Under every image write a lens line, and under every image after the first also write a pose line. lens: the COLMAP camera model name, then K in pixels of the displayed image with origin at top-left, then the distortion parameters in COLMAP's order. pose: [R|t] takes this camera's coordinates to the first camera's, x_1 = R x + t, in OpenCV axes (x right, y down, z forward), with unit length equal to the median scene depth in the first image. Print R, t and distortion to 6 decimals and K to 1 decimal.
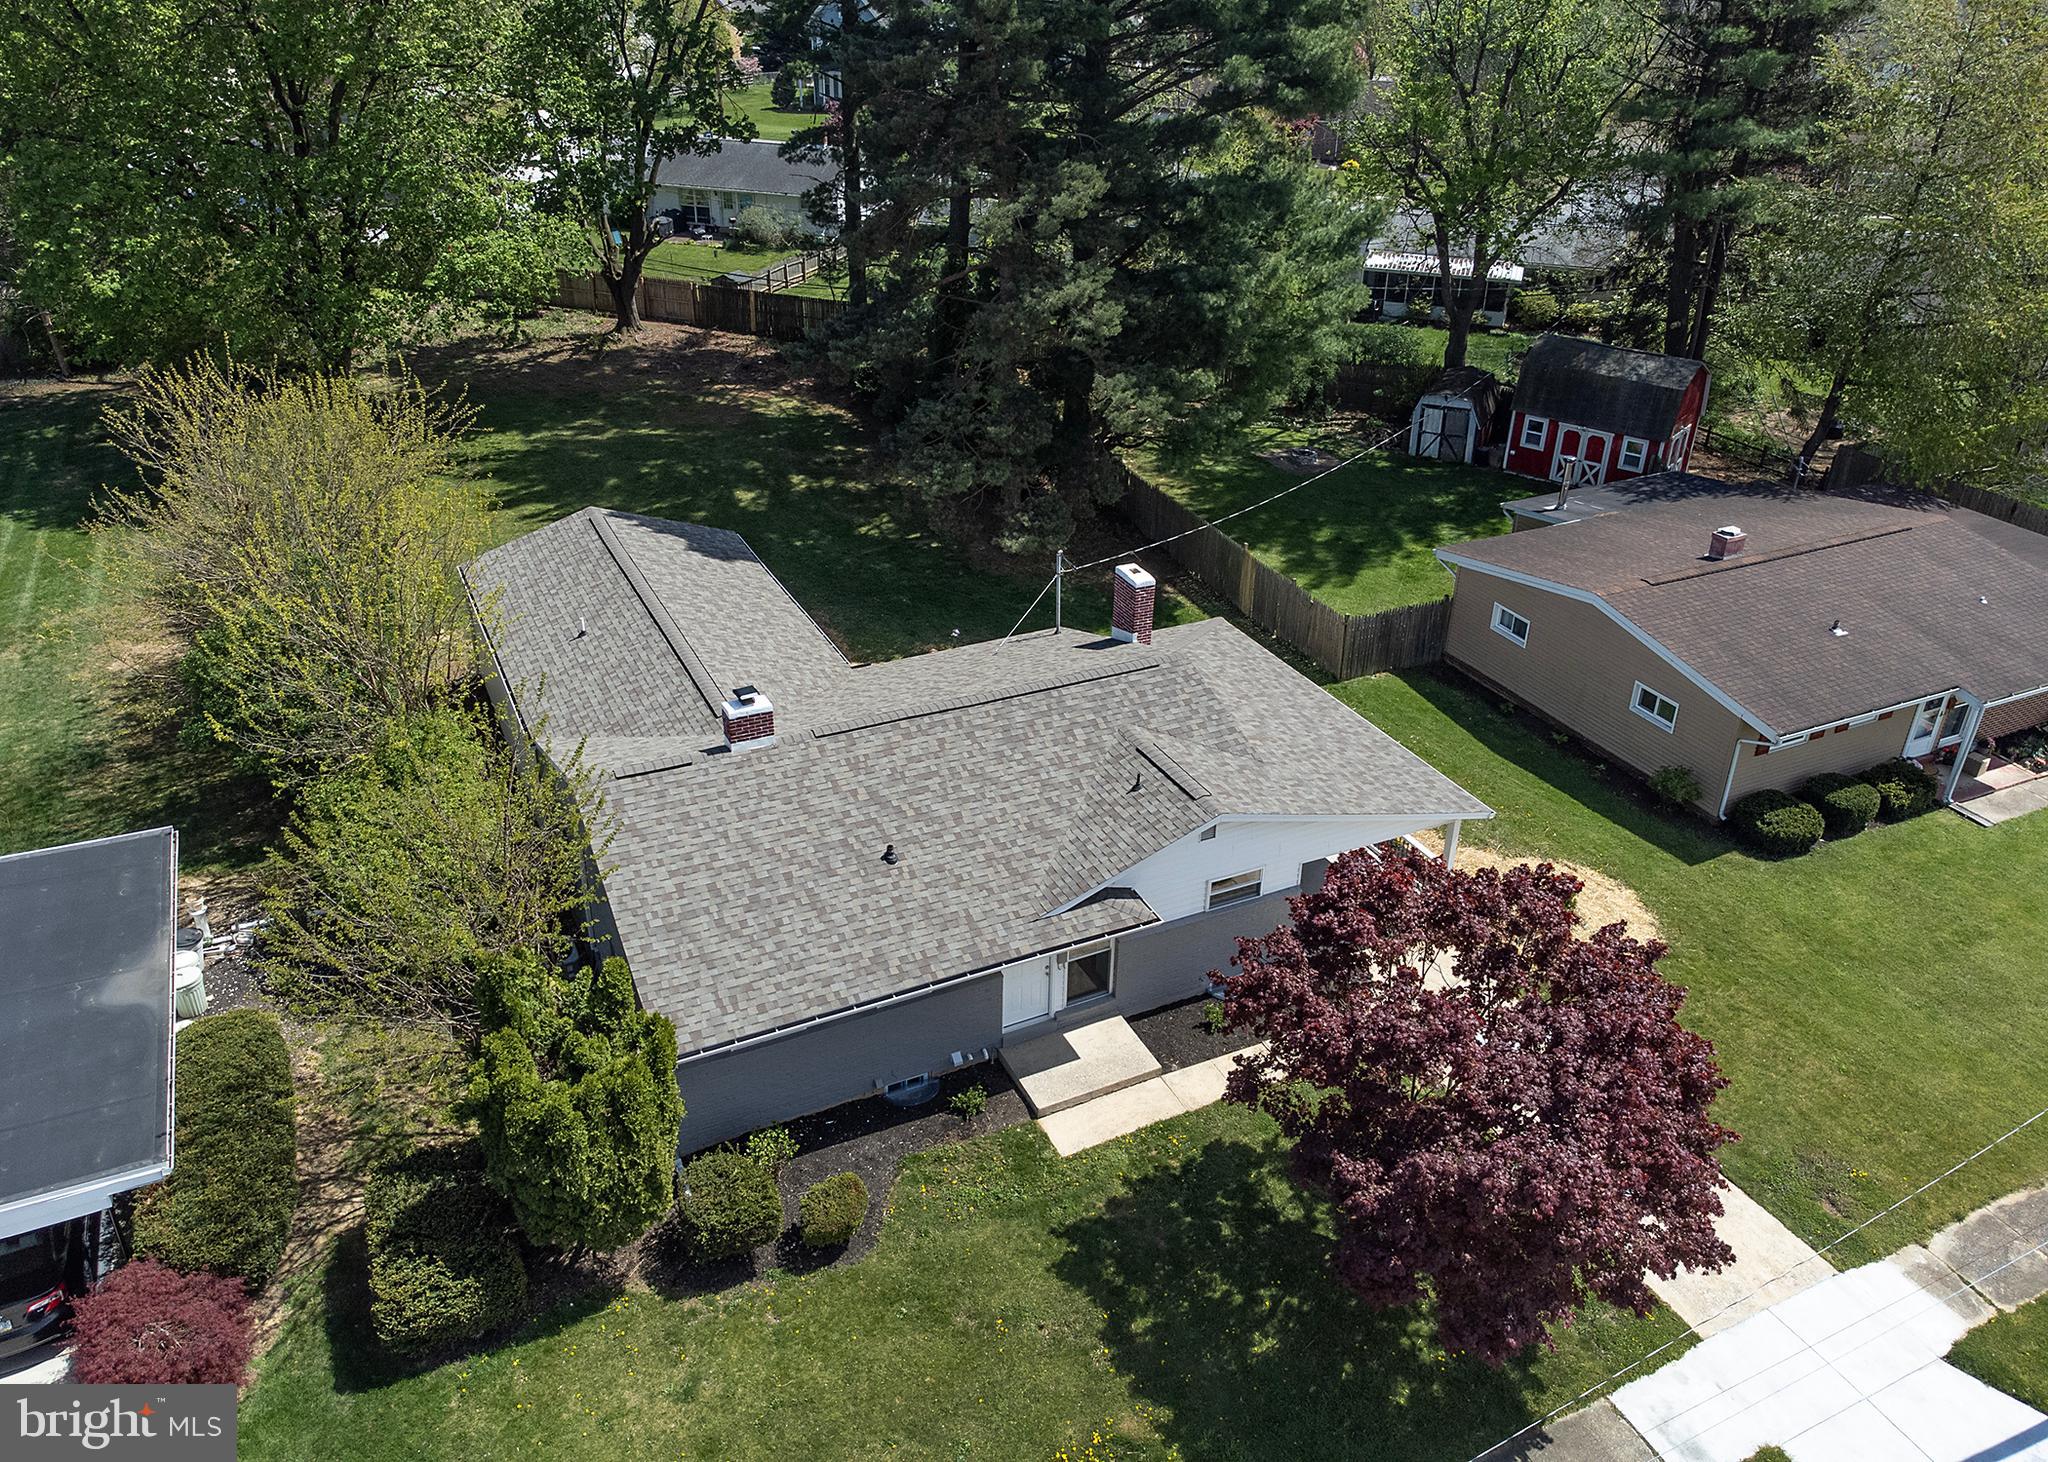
lens RADIAL K [[1533.0, 0, 1026.3], [0, 1533.0, 717.6], [0, 0, 1]] dist [0.034677, -0.021730]
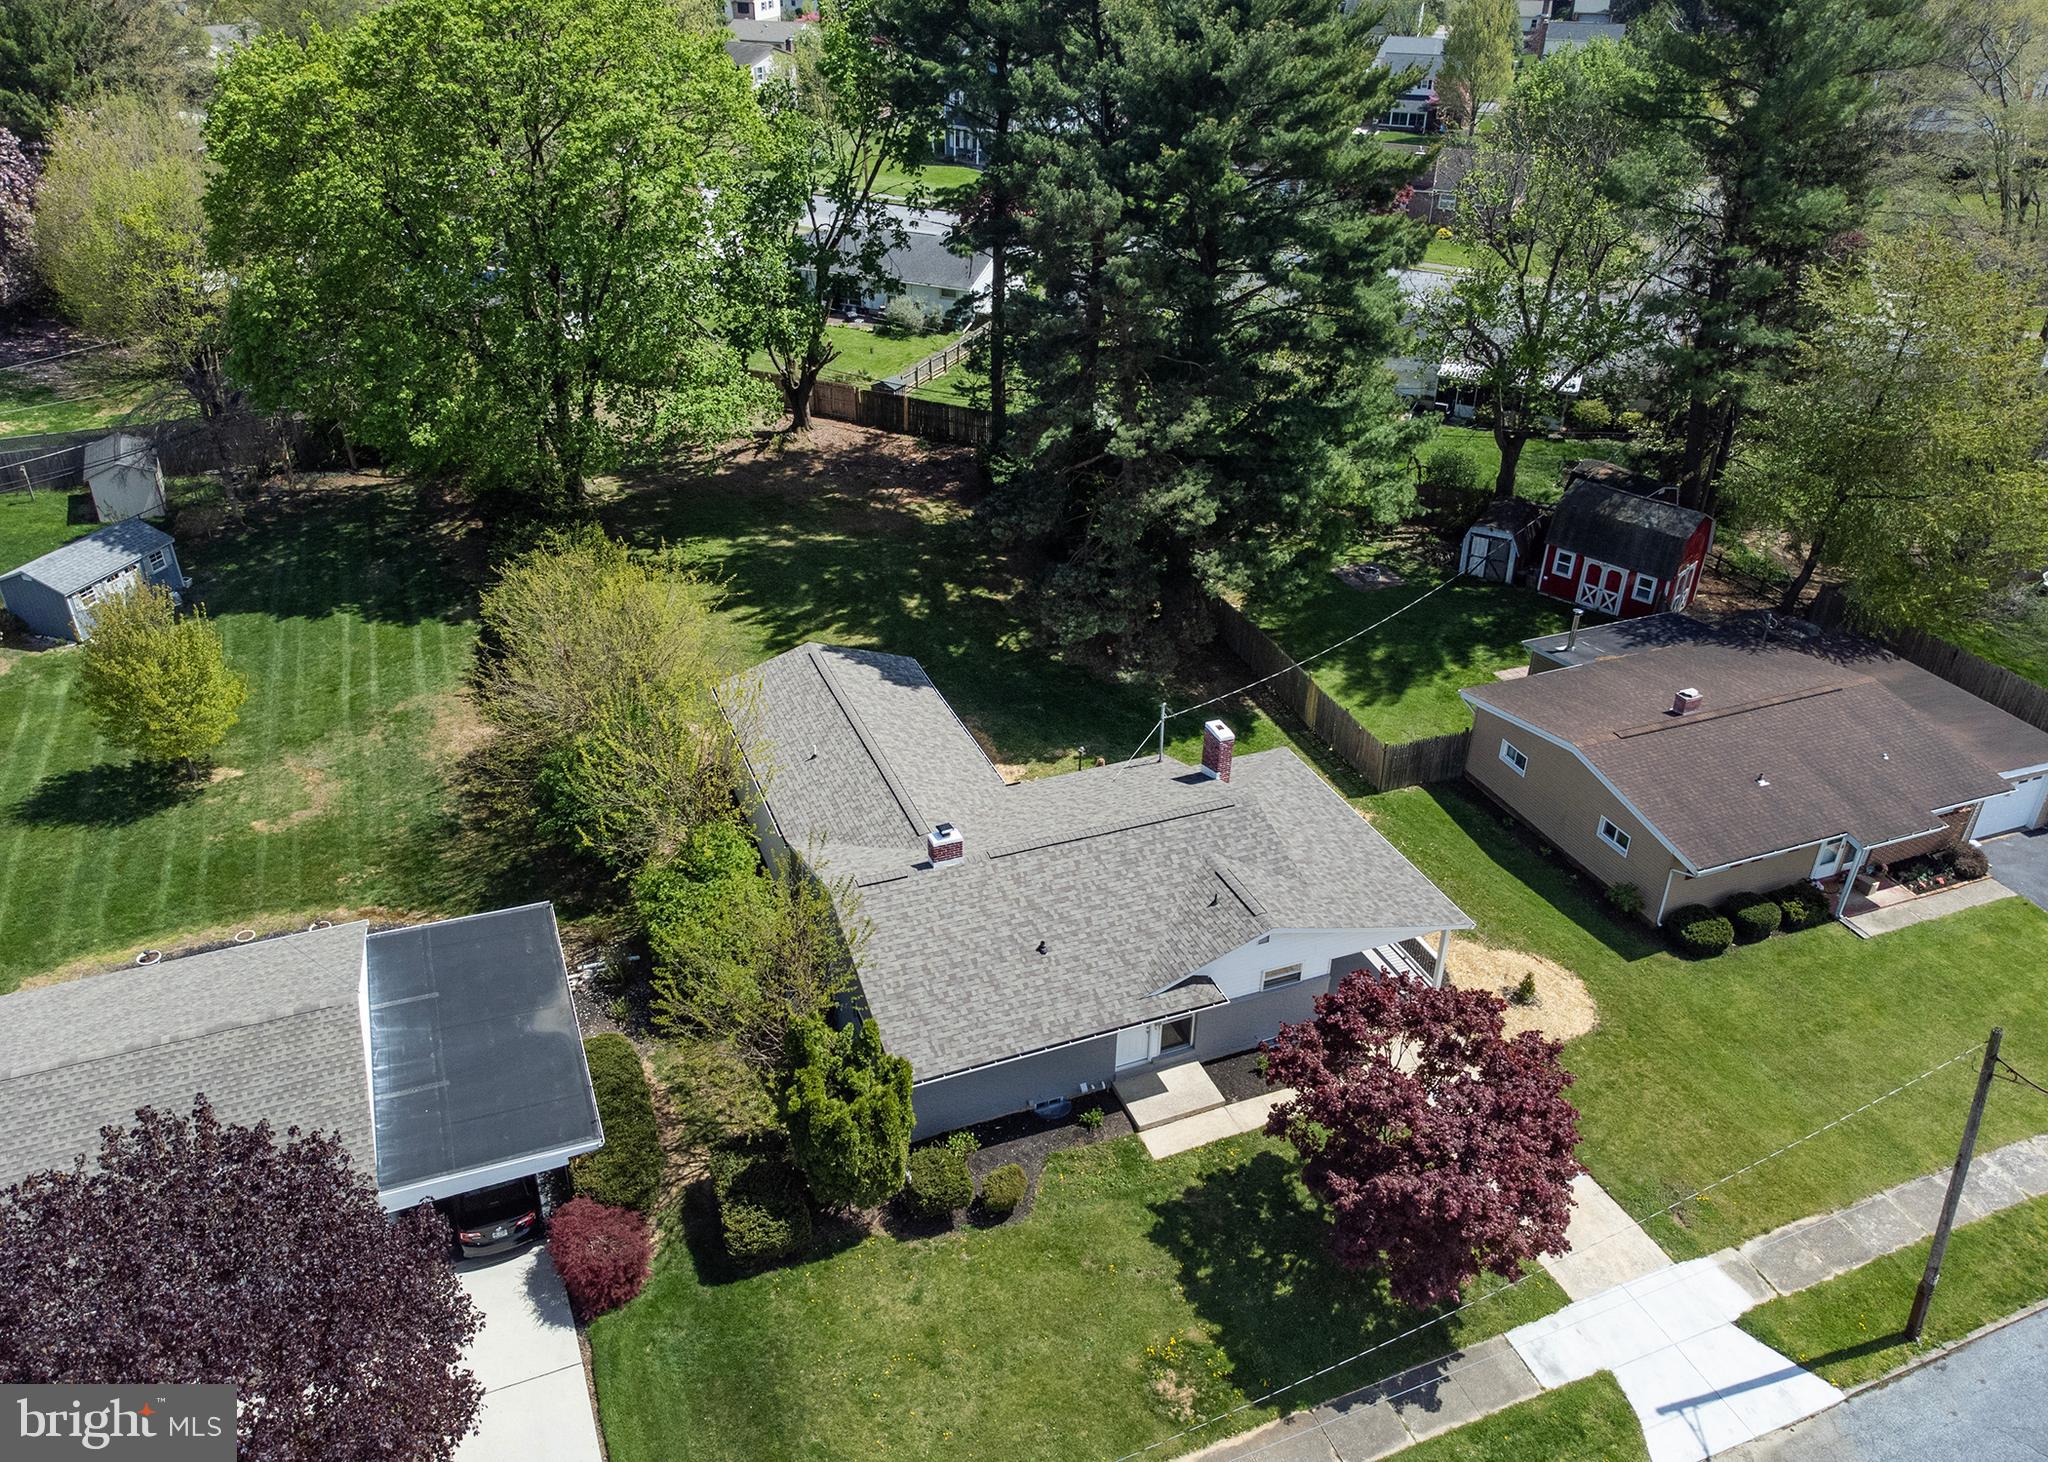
lens RADIAL K [[1533.0, 0, 1017.9], [0, 1533.0, 734.3], [0, 0, 1]] dist [0.034677, -0.021730]
pose [[0.997461, 0.031145, -0.064041, -0.020421], [-0.028910, 0.998950, 0.035546, -0.133538], [0.065081, -0.033605, 0.997314, -0.365418]]
